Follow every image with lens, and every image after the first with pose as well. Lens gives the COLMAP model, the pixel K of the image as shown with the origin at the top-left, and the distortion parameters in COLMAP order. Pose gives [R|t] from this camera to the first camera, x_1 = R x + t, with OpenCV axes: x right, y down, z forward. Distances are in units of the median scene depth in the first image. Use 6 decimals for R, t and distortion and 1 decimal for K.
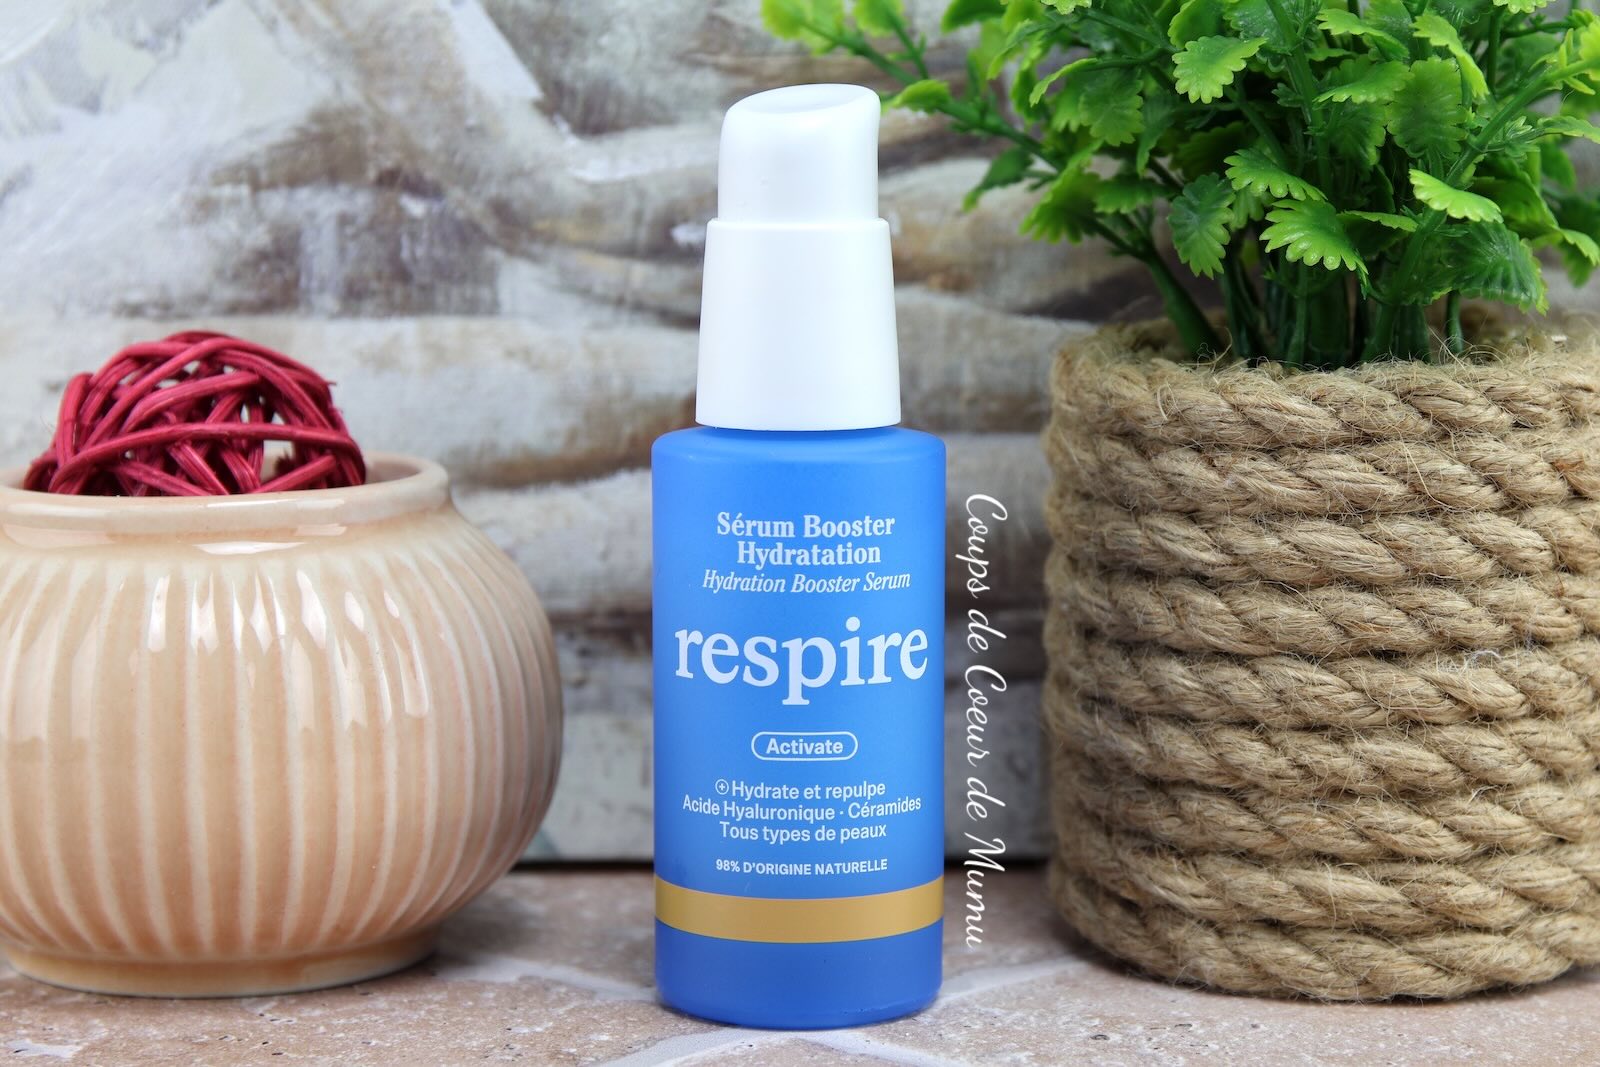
lens RADIAL K [[4179.5, 0, 800.0], [0, 4179.5, 533.5], [0, 0, 1]] dist [0.109755, -3.603357]
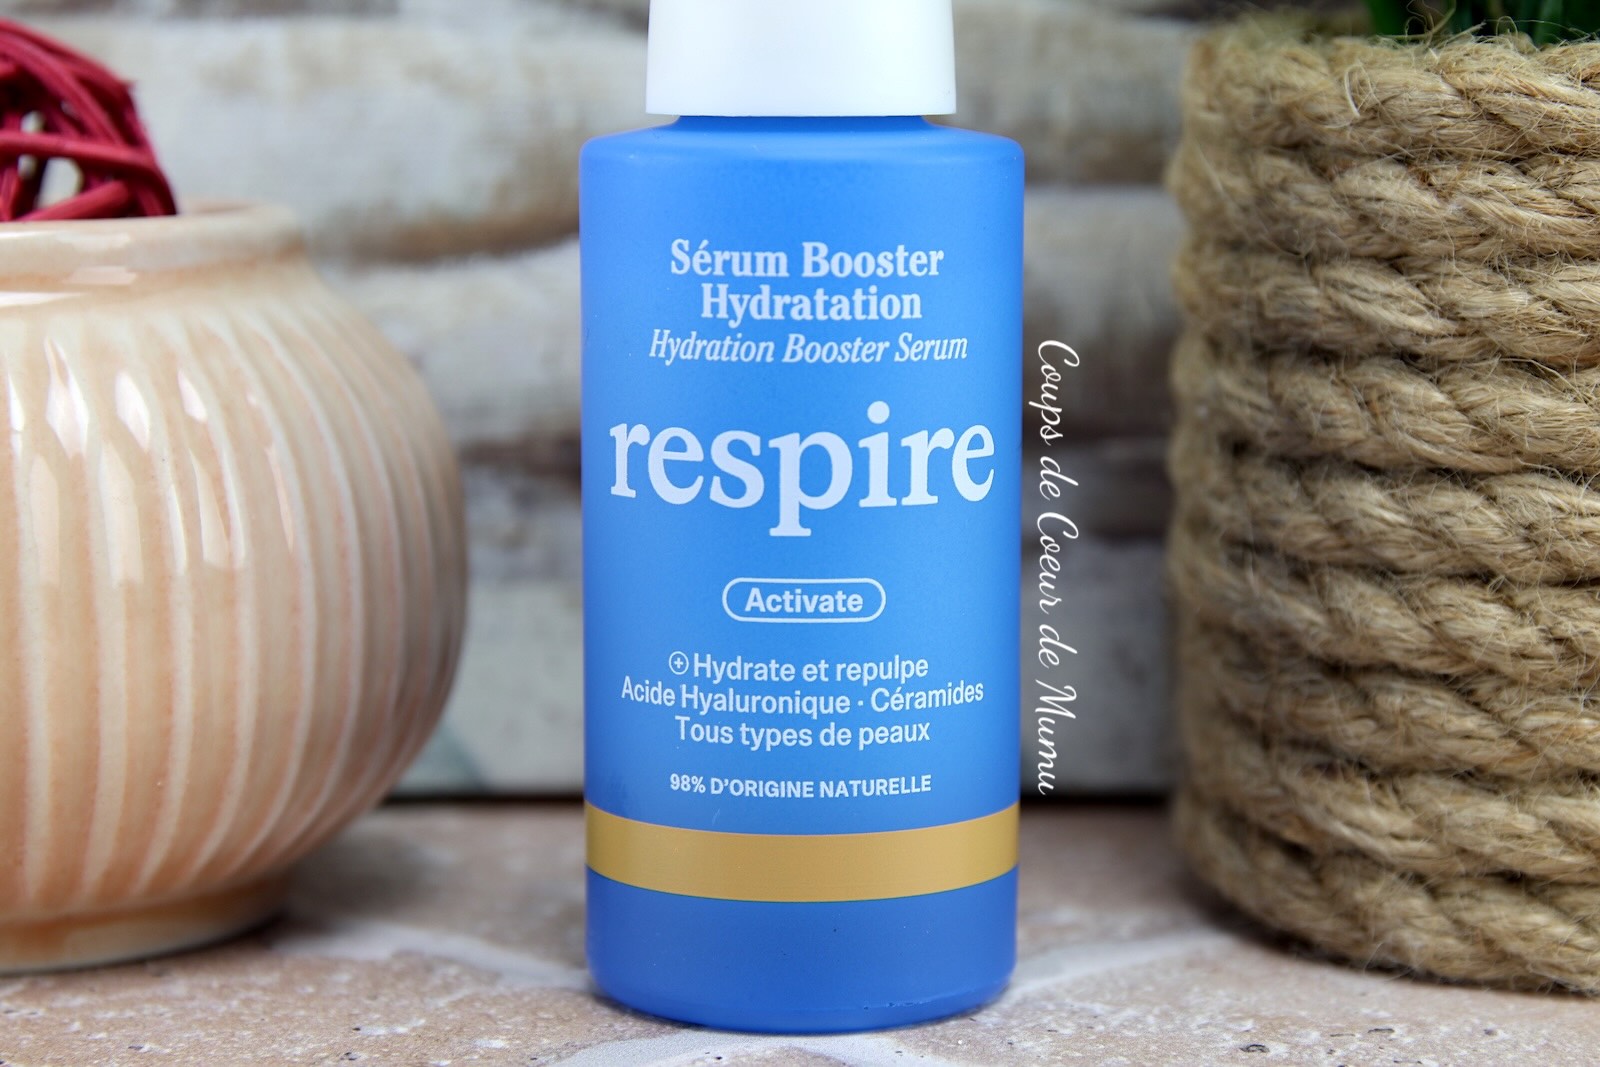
lens RADIAL K [[4179.5, 0, 800.0], [0, 4179.5, 533.5], [0, 0, 1]] dist [0.109755, -3.603357]
pose [[0.999592, 0.004266, -0.028234, 0.018268], [-0.004184, 0.999987, 0.002961, 0.037283], [0.028246, -0.002842, 0.999597, 0.336062]]
